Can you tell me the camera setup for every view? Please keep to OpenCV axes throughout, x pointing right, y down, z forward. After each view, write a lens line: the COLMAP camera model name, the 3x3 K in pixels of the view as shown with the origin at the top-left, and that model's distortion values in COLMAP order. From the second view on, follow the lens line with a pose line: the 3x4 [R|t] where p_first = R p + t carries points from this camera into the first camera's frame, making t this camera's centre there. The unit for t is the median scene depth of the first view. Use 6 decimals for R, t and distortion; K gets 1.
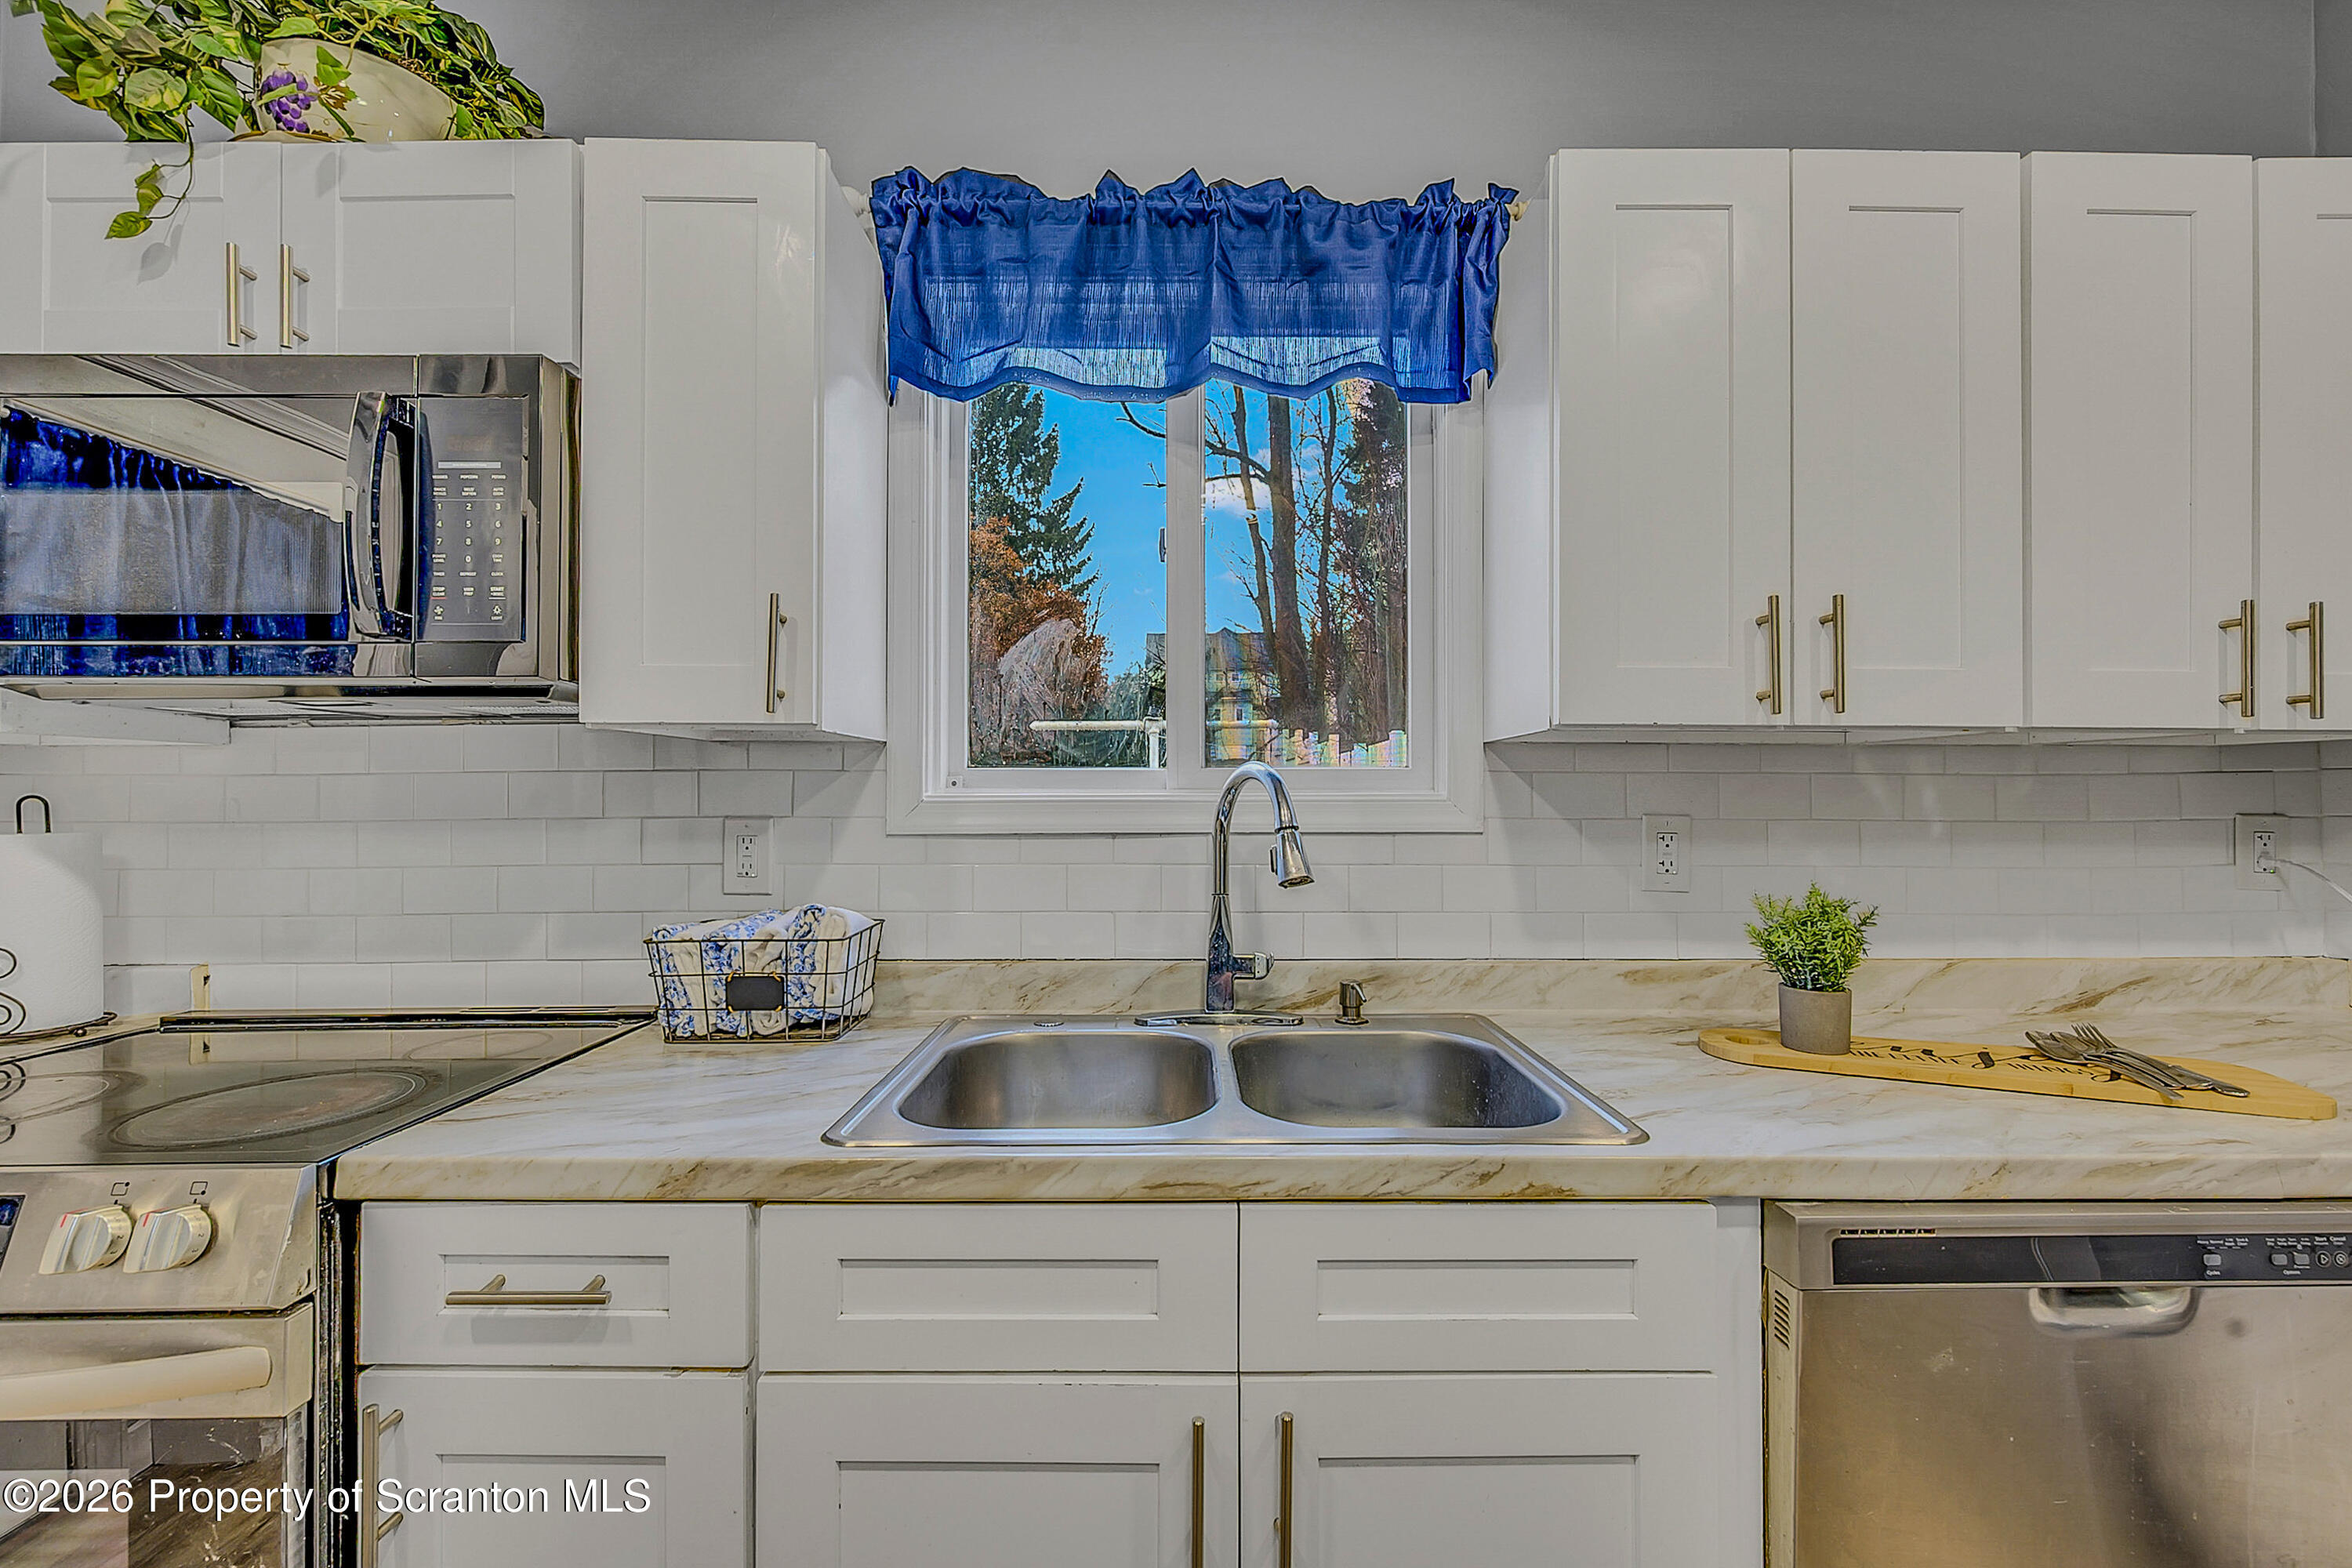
lens RADIAL K [[933.0, 0, 1181.0], [0, 933.0, 779.7], [0, 0, 1]] dist [0.001730, -0.000068]
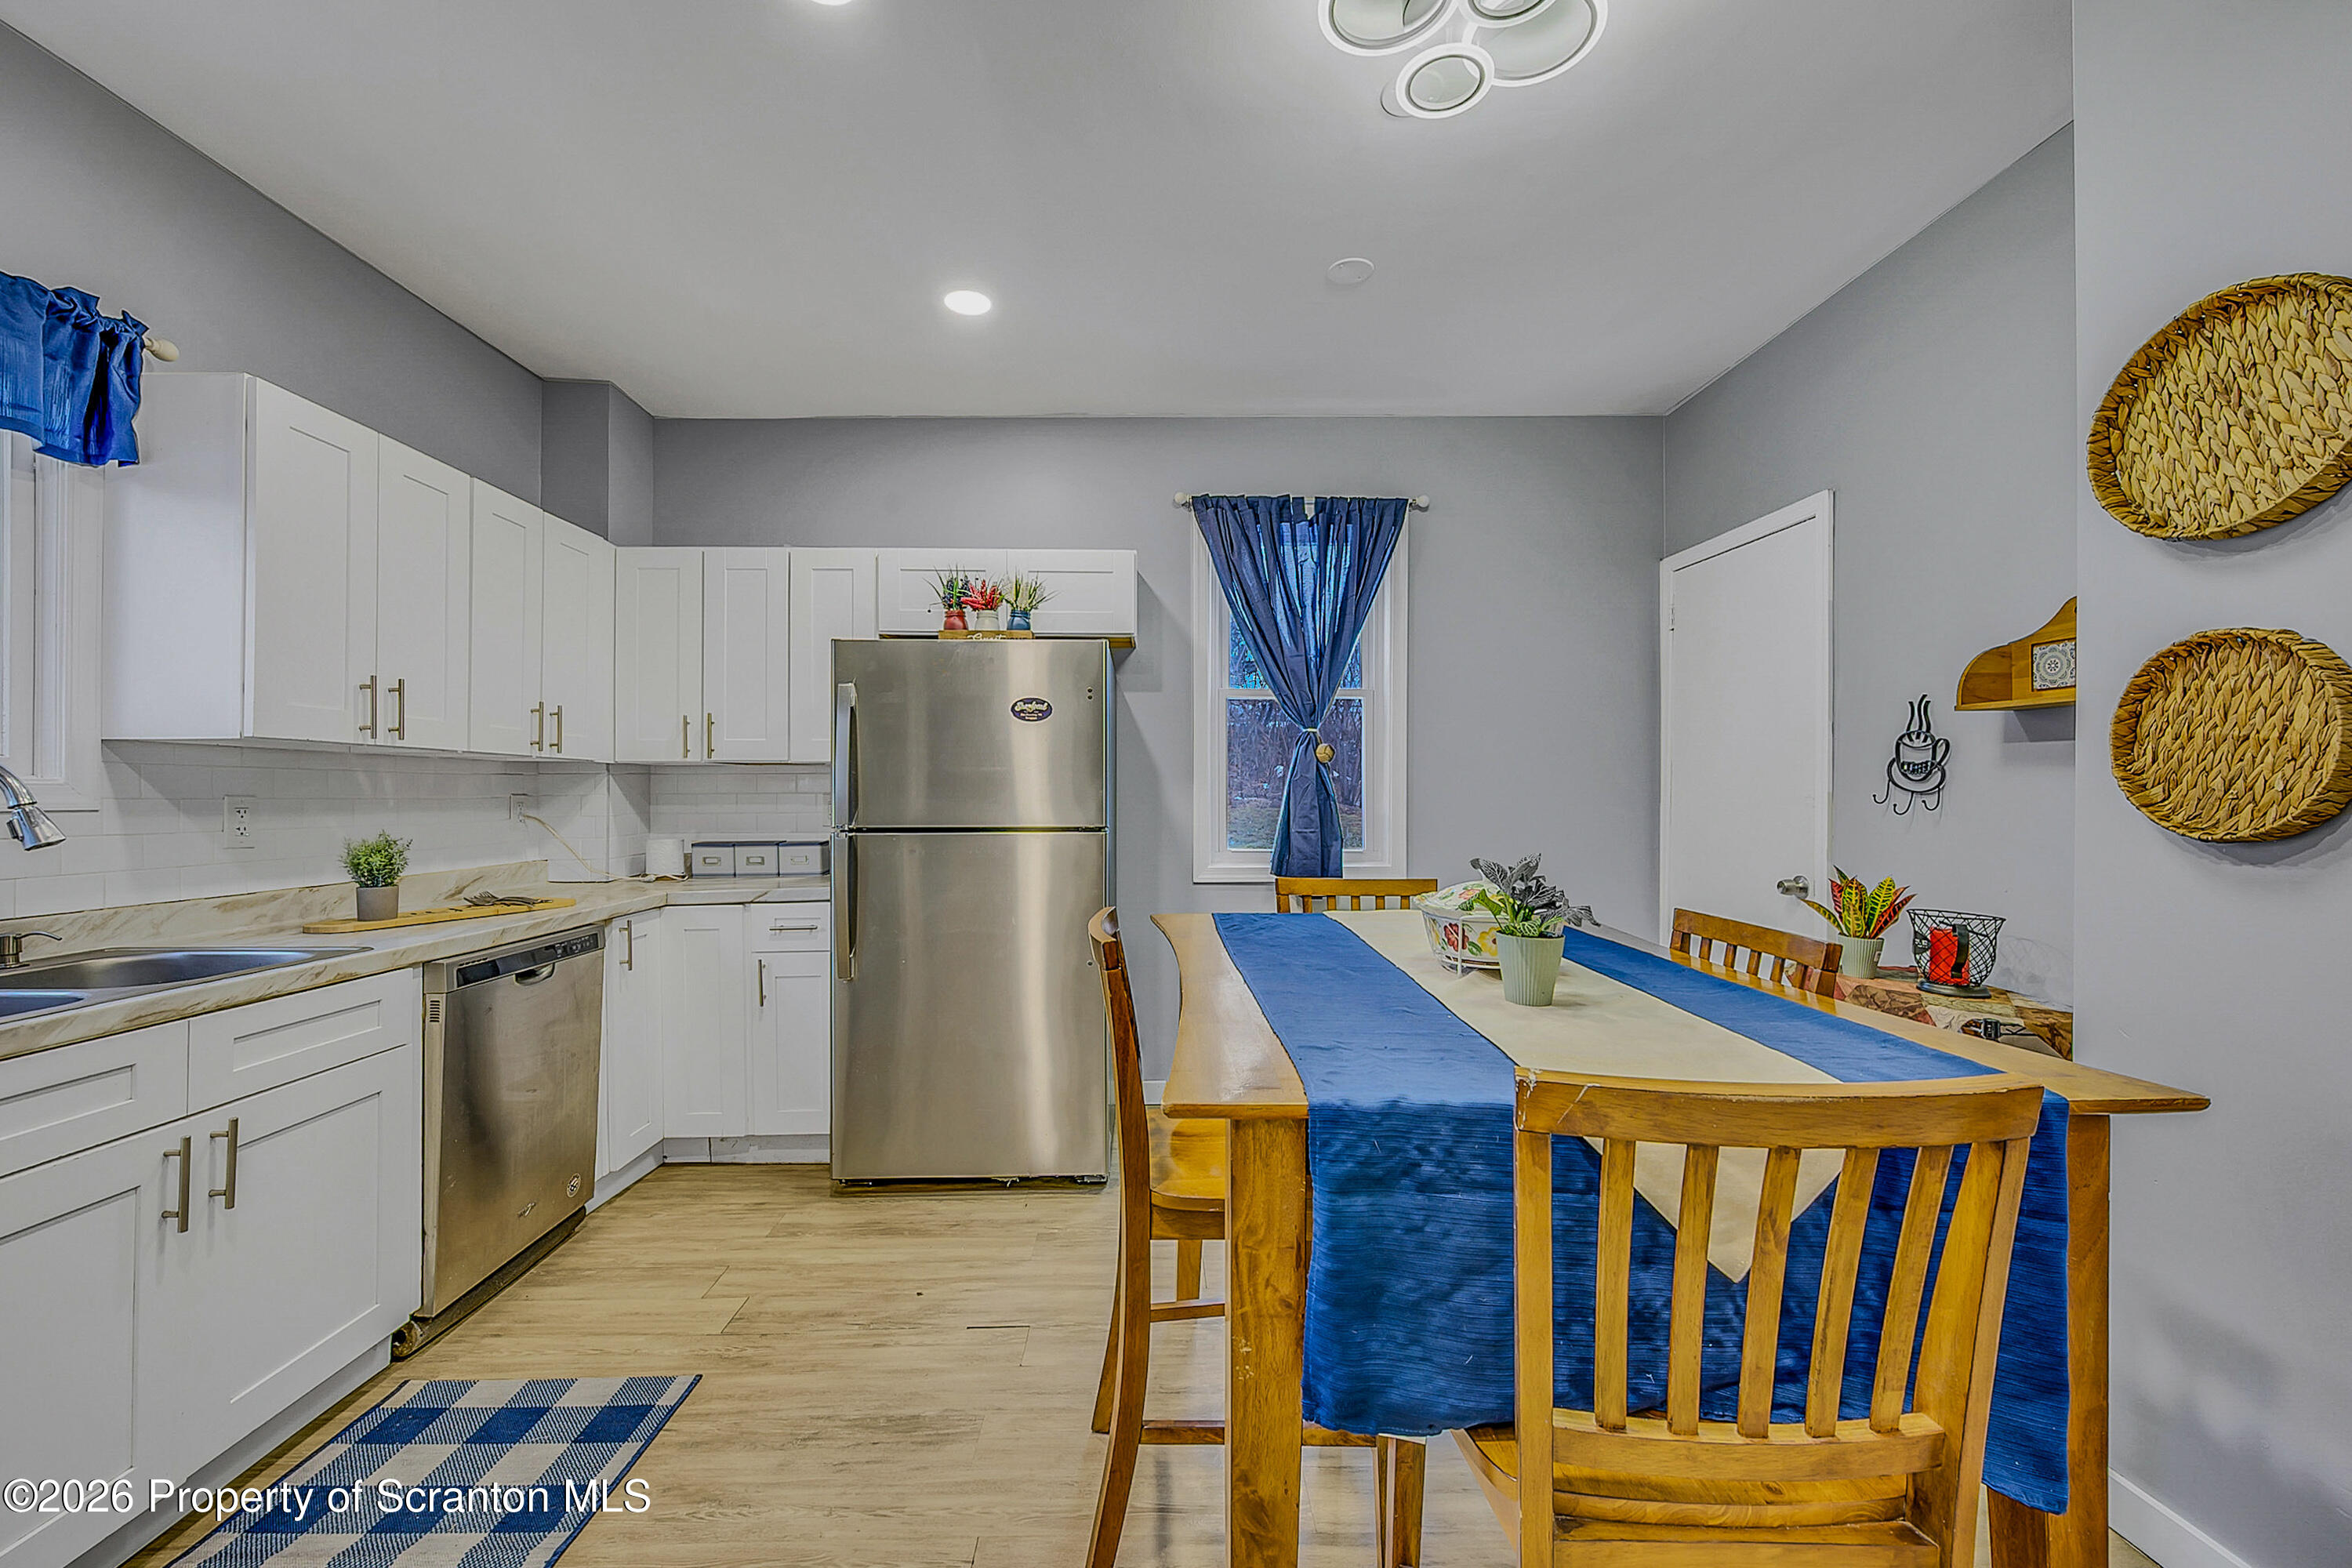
lens RADIAL K [[933.0, 0, 1170.7], [0, 933.0, 798.3], [0, 0, 1]] dist [0.001730, -0.000068]
pose [[-0.005055, -0.005873, 0.999970, -1.075395], [-0.018985, 0.999803, 0.005776, 0.006470], [-0.999807, -0.018955, -0.005166, -0.506960]]
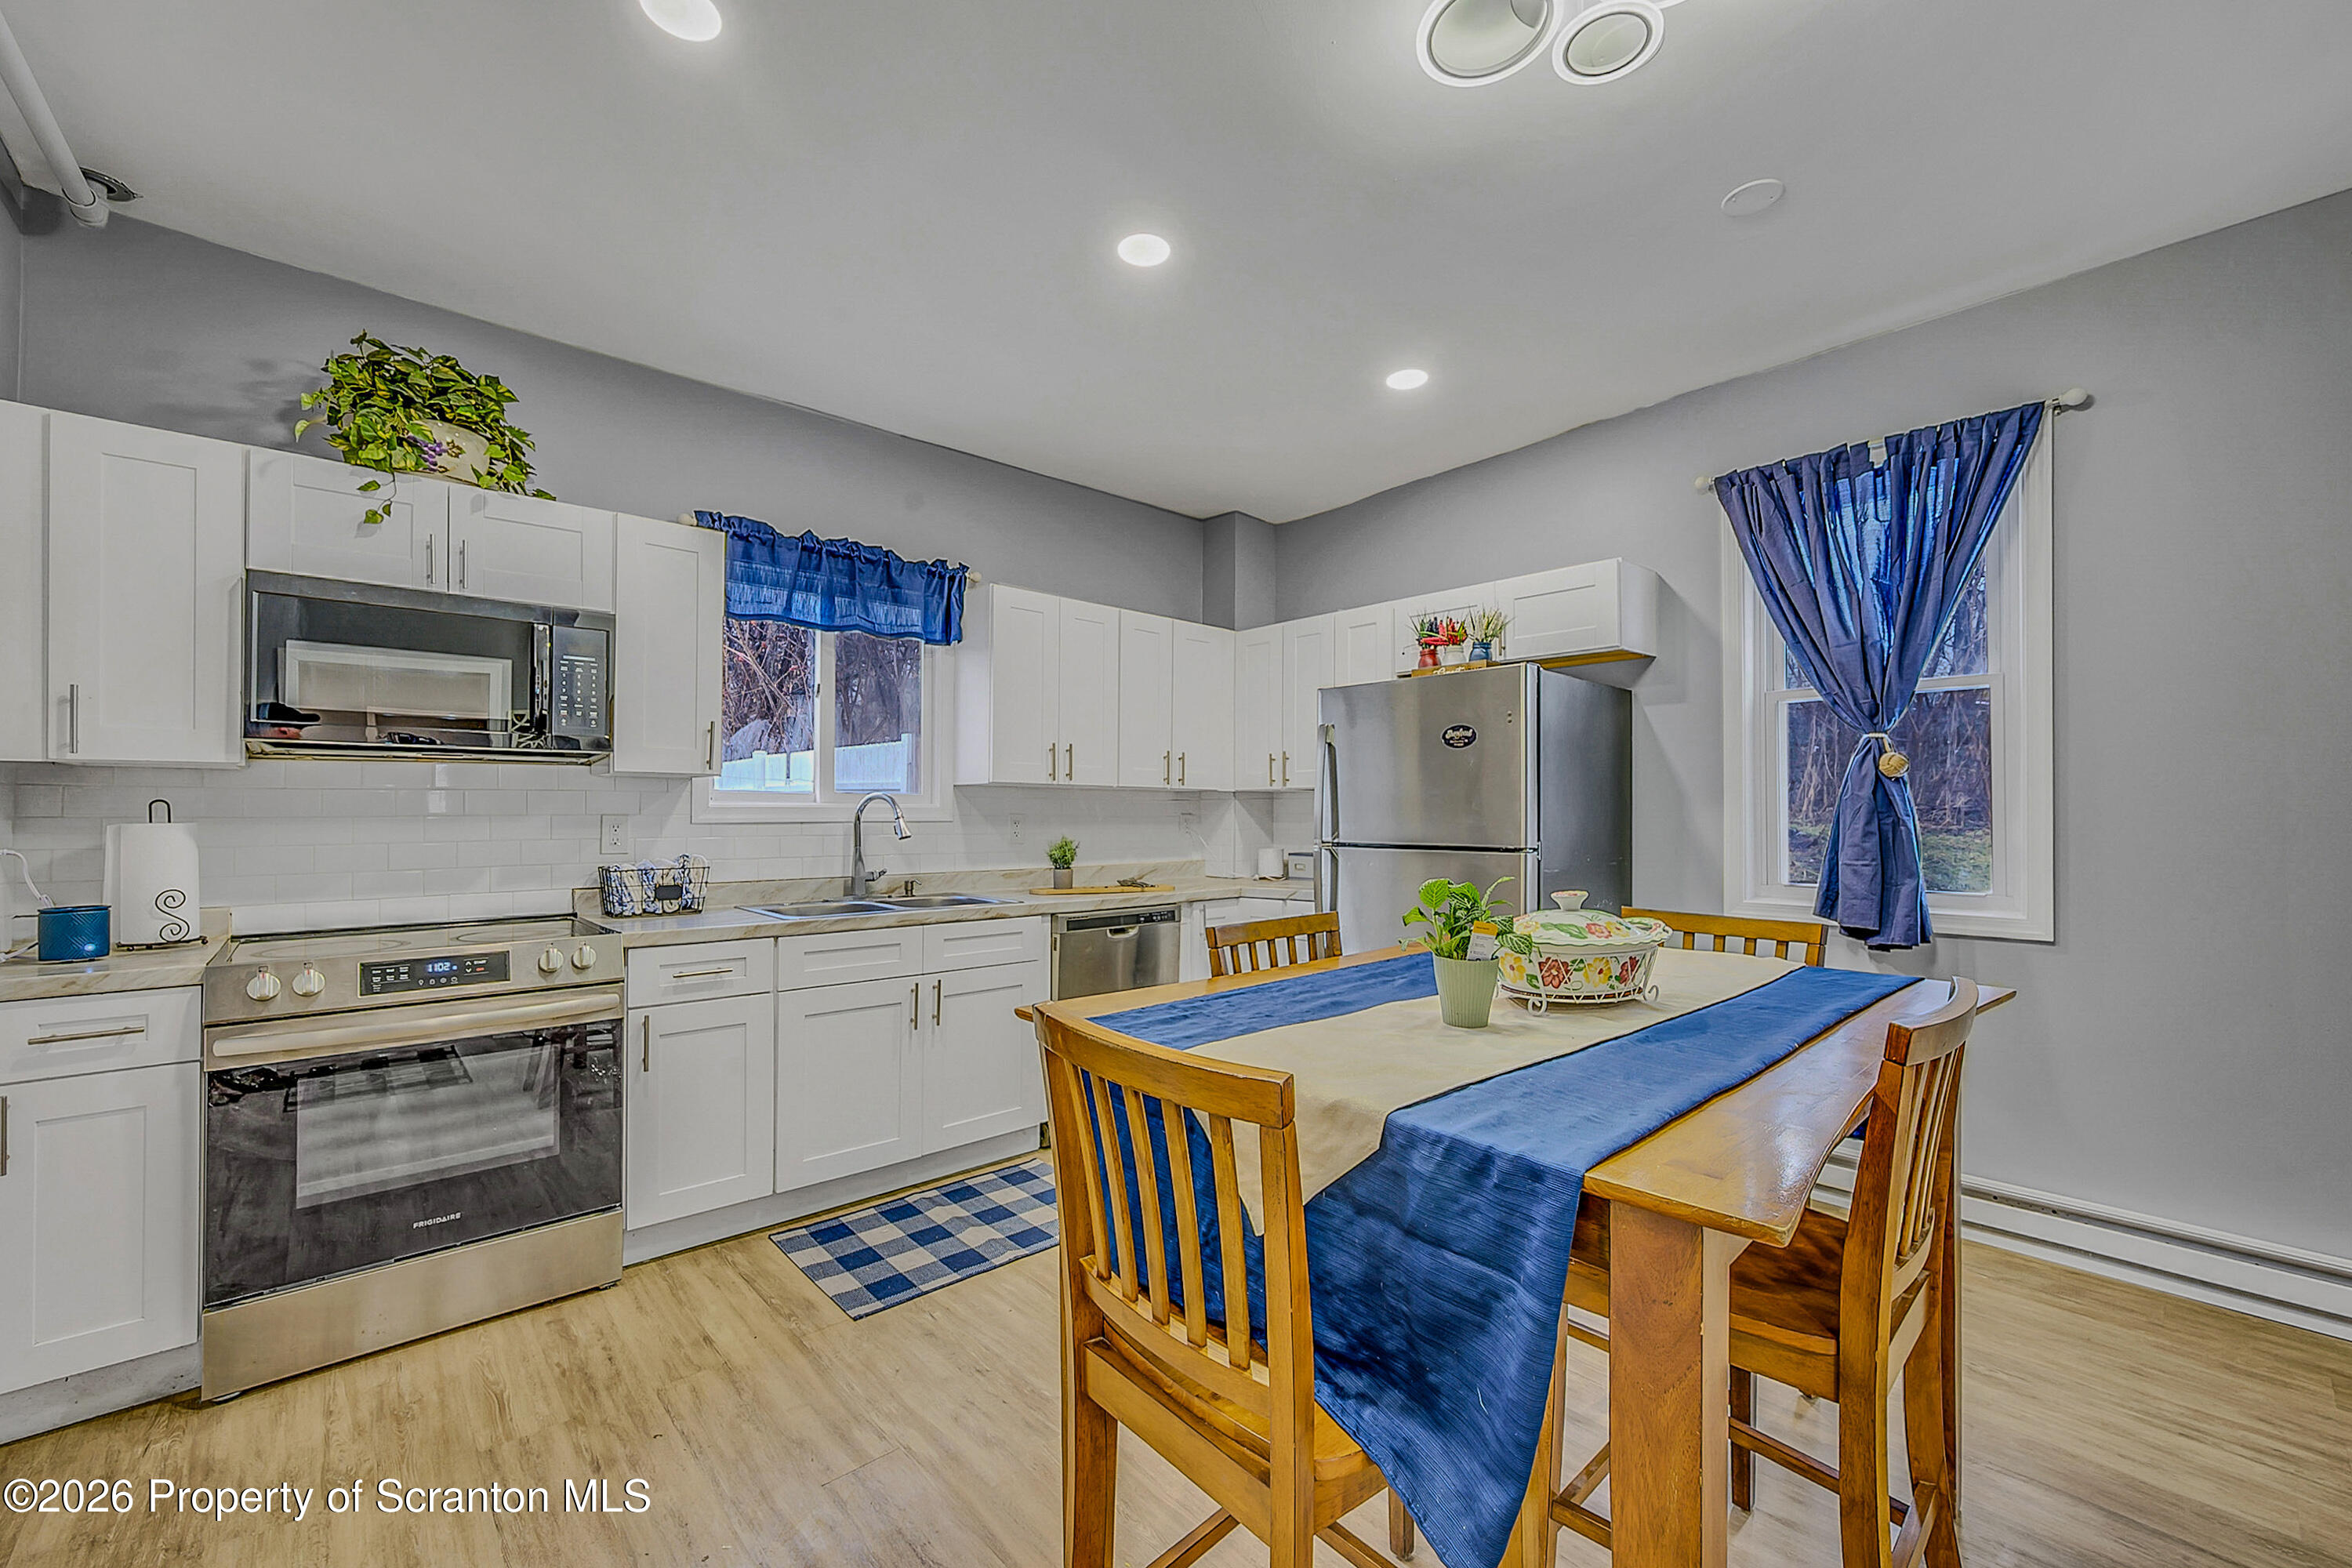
lens RADIAL K [[933.0, 0, 1175.9], [0, 933.0, 817.5], [0, 0, 1]] dist [0.001730, -0.000068]
pose [[0.749353, -0.001002, 0.662169, -0.979960], [-0.015834, 0.999686, 0.019431, -0.011831], [-0.661981, -0.025046, 0.749102, -1.403384]]
